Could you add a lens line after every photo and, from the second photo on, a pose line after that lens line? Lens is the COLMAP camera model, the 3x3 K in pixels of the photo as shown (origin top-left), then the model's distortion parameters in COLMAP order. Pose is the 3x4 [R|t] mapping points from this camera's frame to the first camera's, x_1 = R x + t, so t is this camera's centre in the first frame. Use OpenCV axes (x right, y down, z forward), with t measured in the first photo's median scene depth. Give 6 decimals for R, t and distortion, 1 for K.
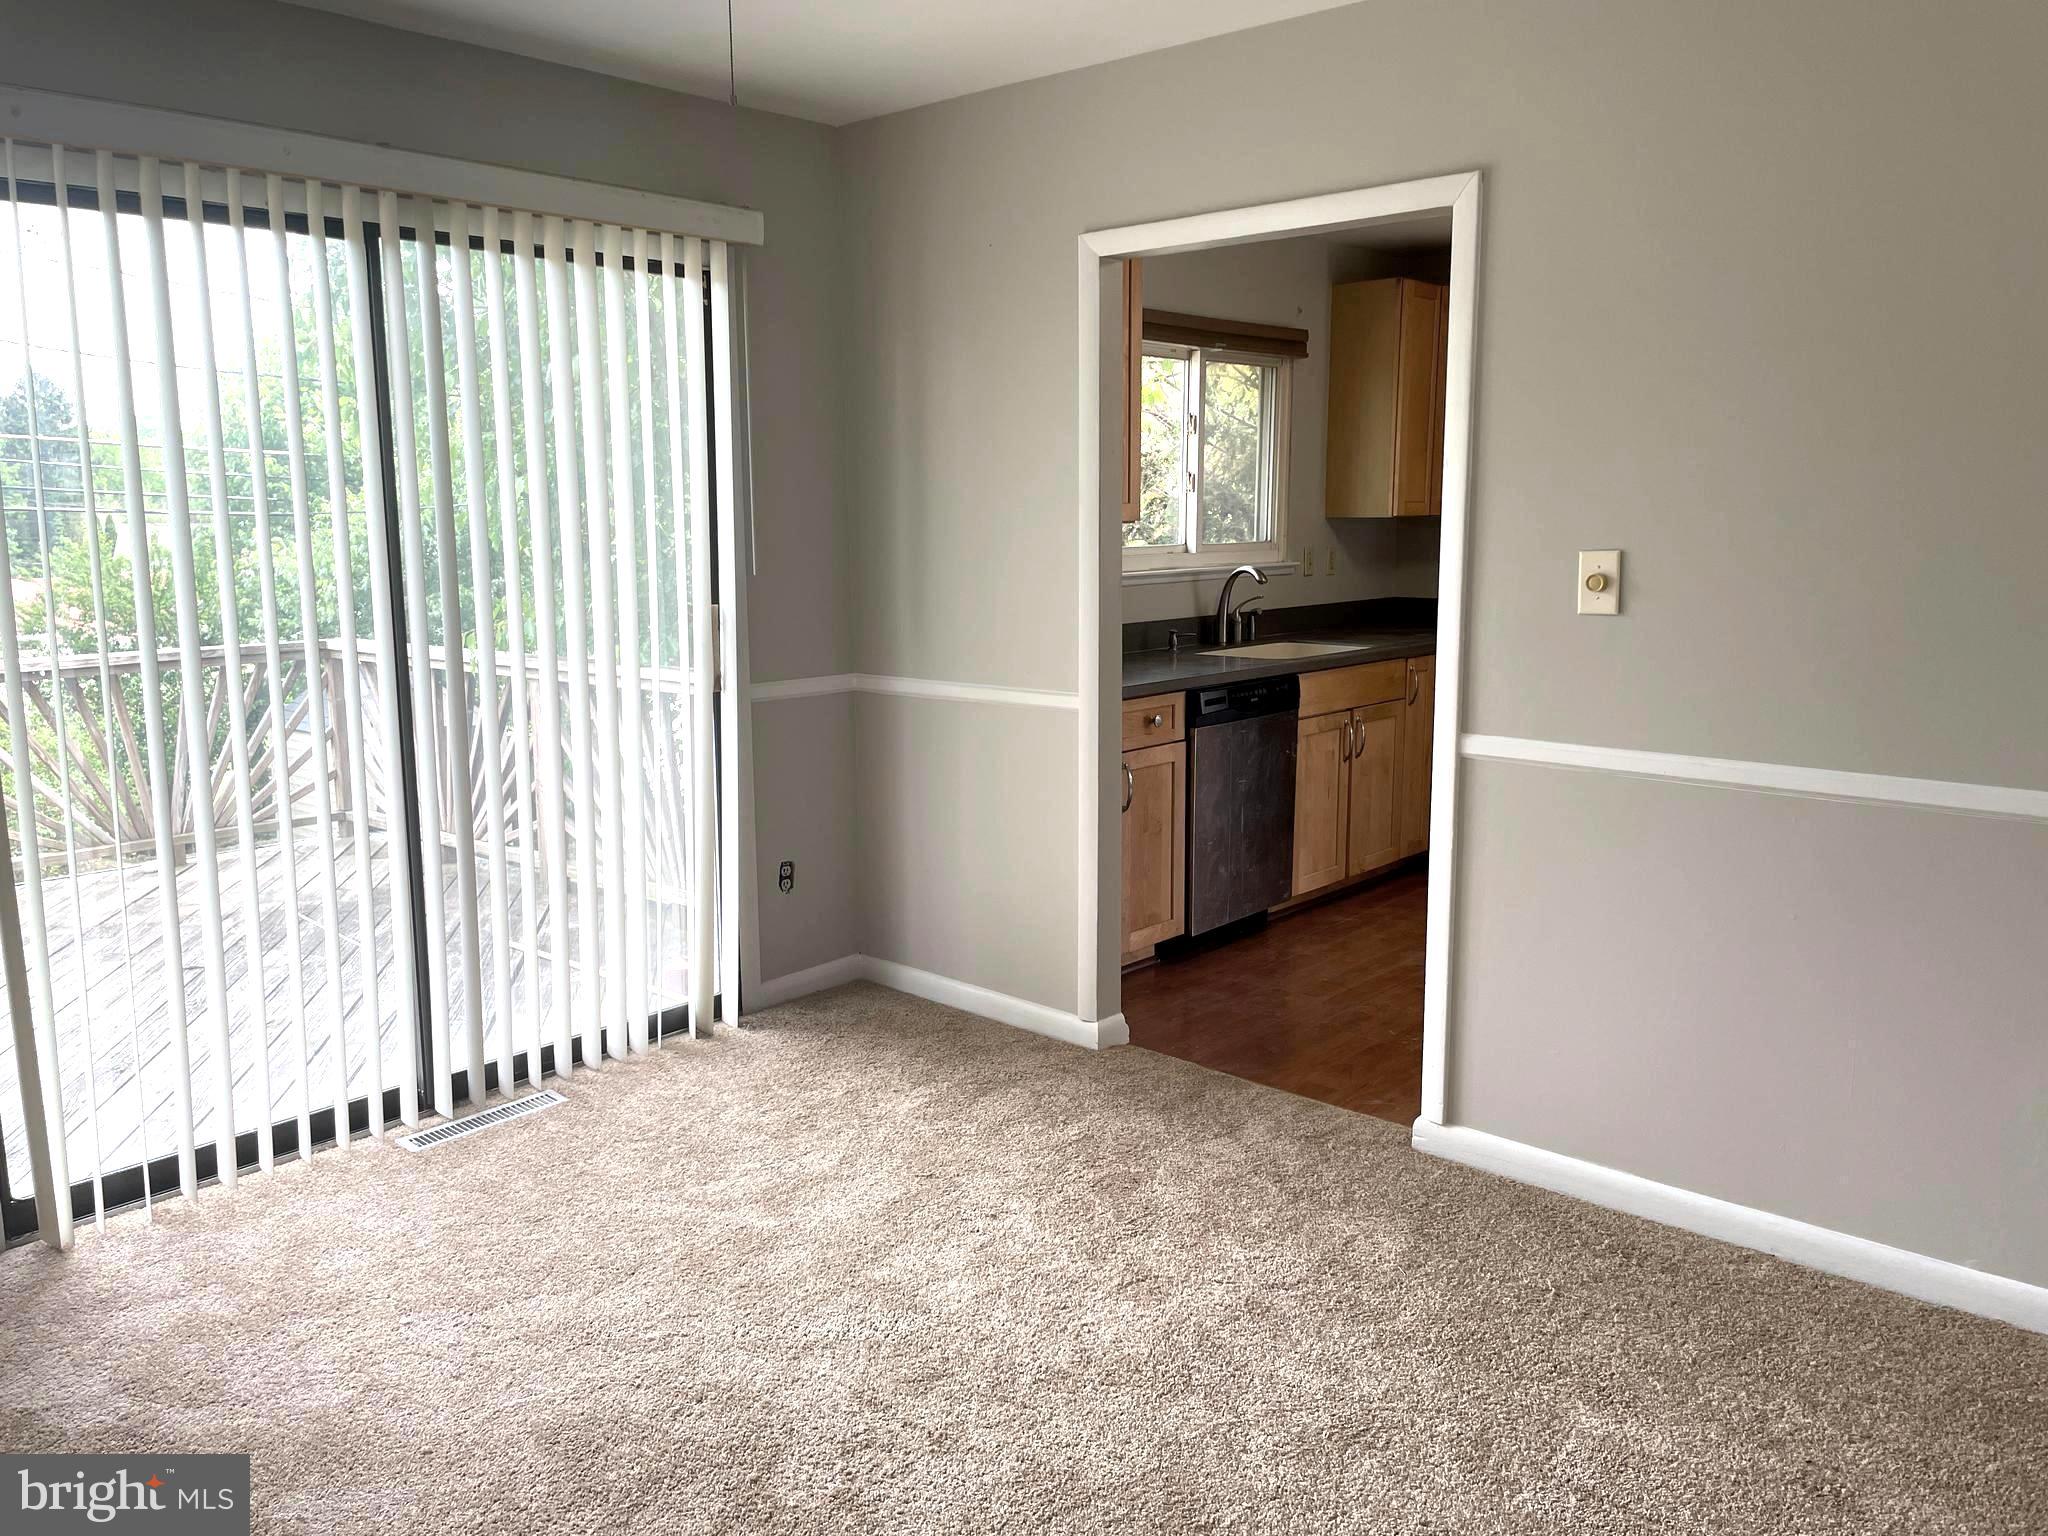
lens RADIAL K [[1537.7, 0, 1019.8], [0, 1537.7, 766.1], [0, 0, 1]] dist [0.068089, -0.072384]
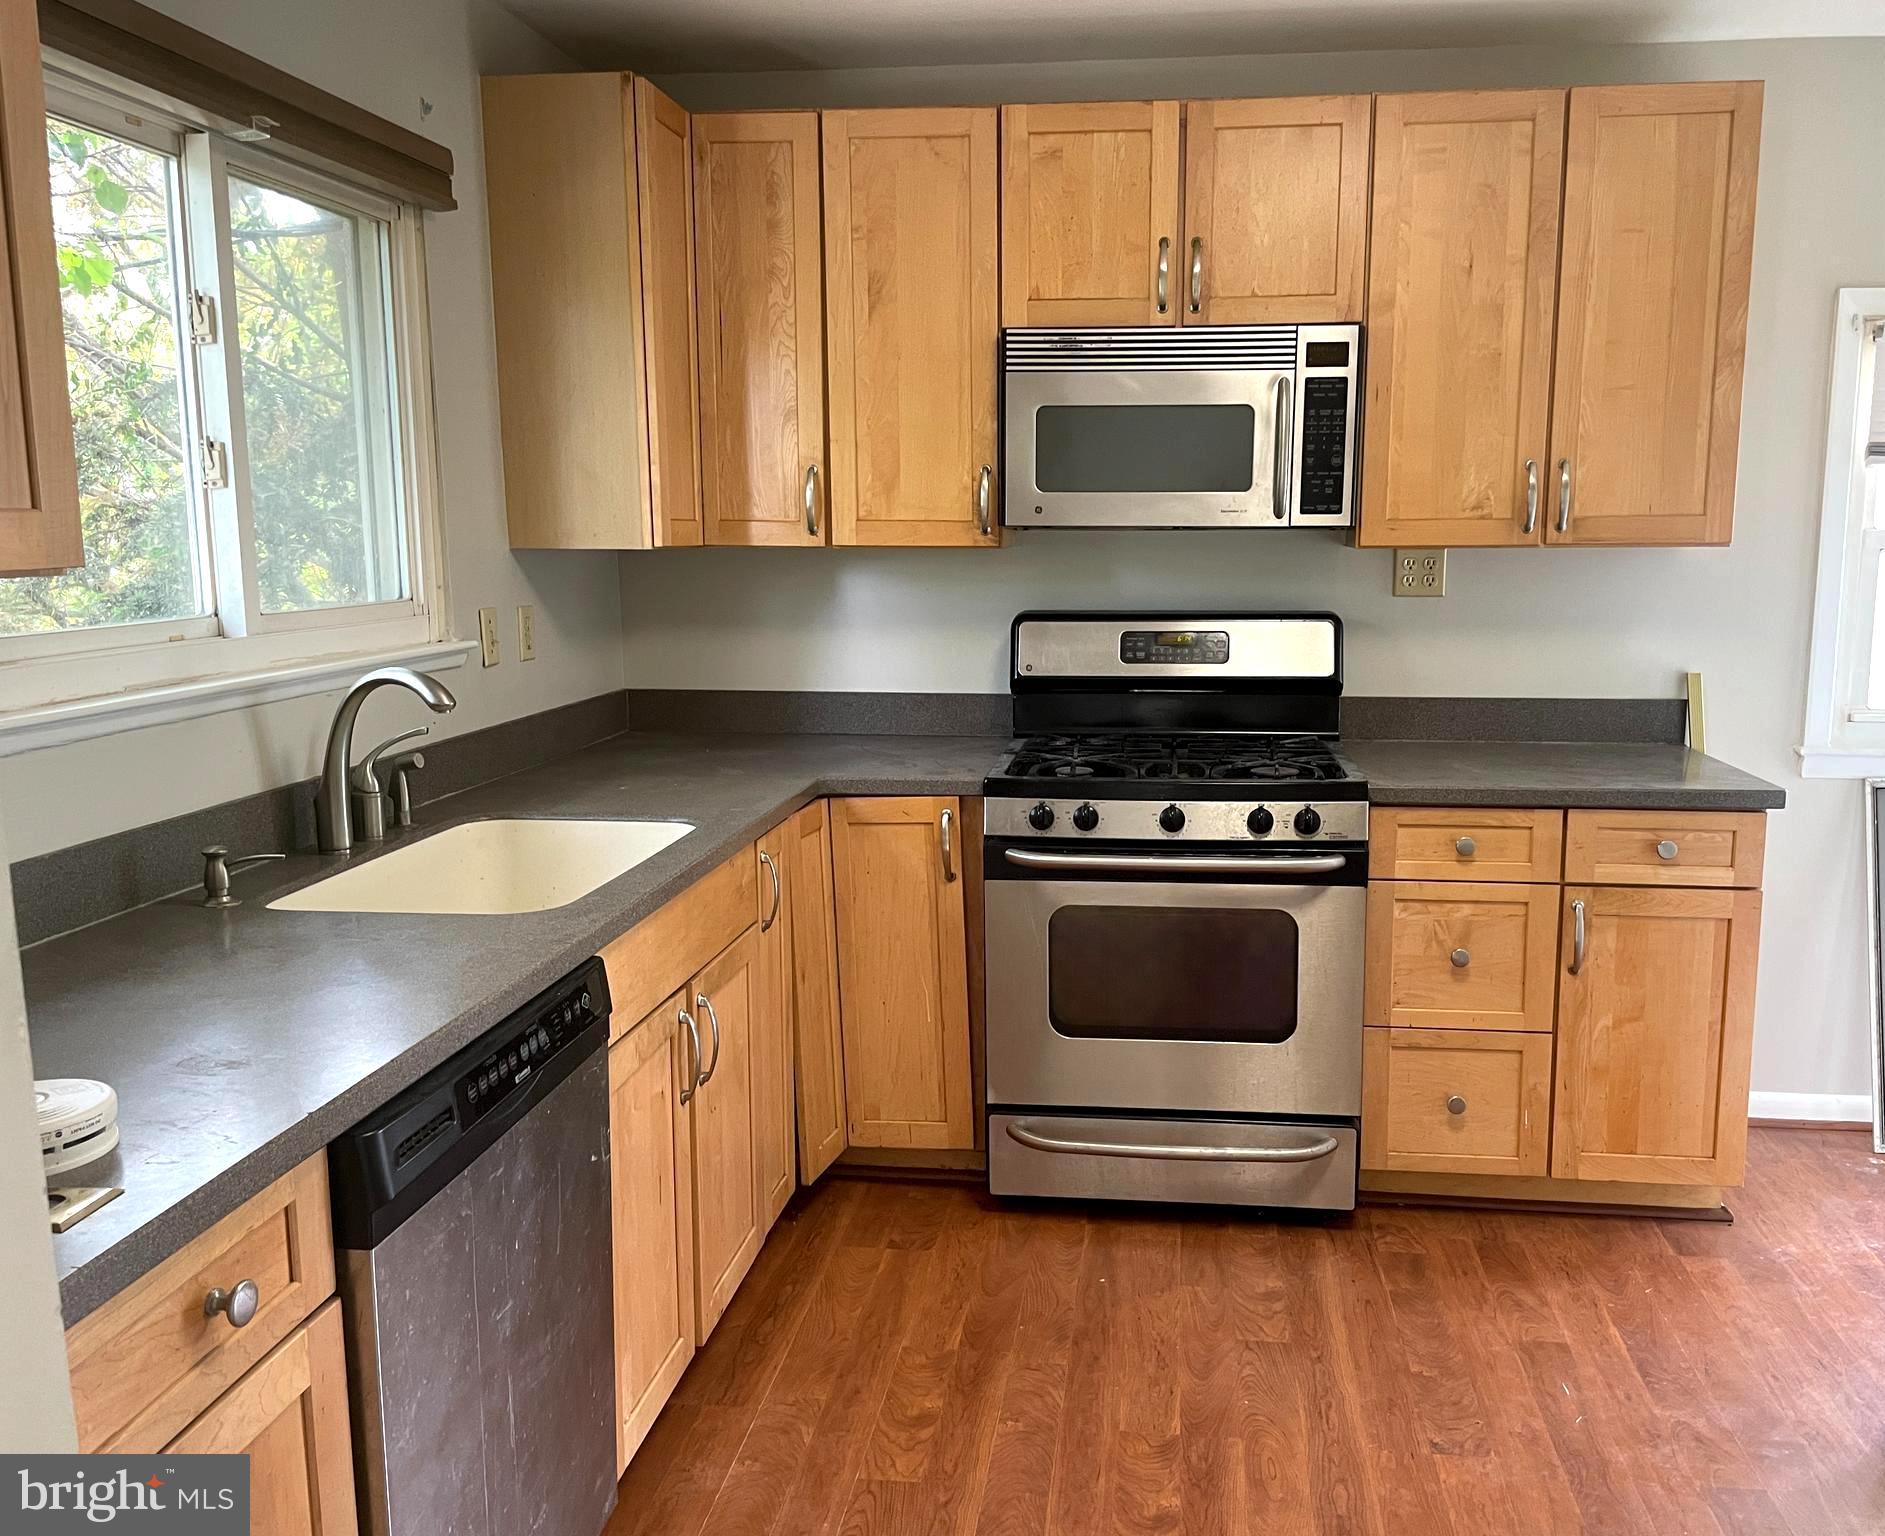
lens RADIAL K [[1517.3, 0, 949.2], [0, 1517.3, 779.5], [0, 0, 1]] dist [0.029813, -0.008803]
pose [[0.830127, -0.086969, 0.550750, 0.041917], [0.089842, 0.995717, 0.021818, -0.092100], [-0.550288, 0.031369, 0.834385, 0.558878]]
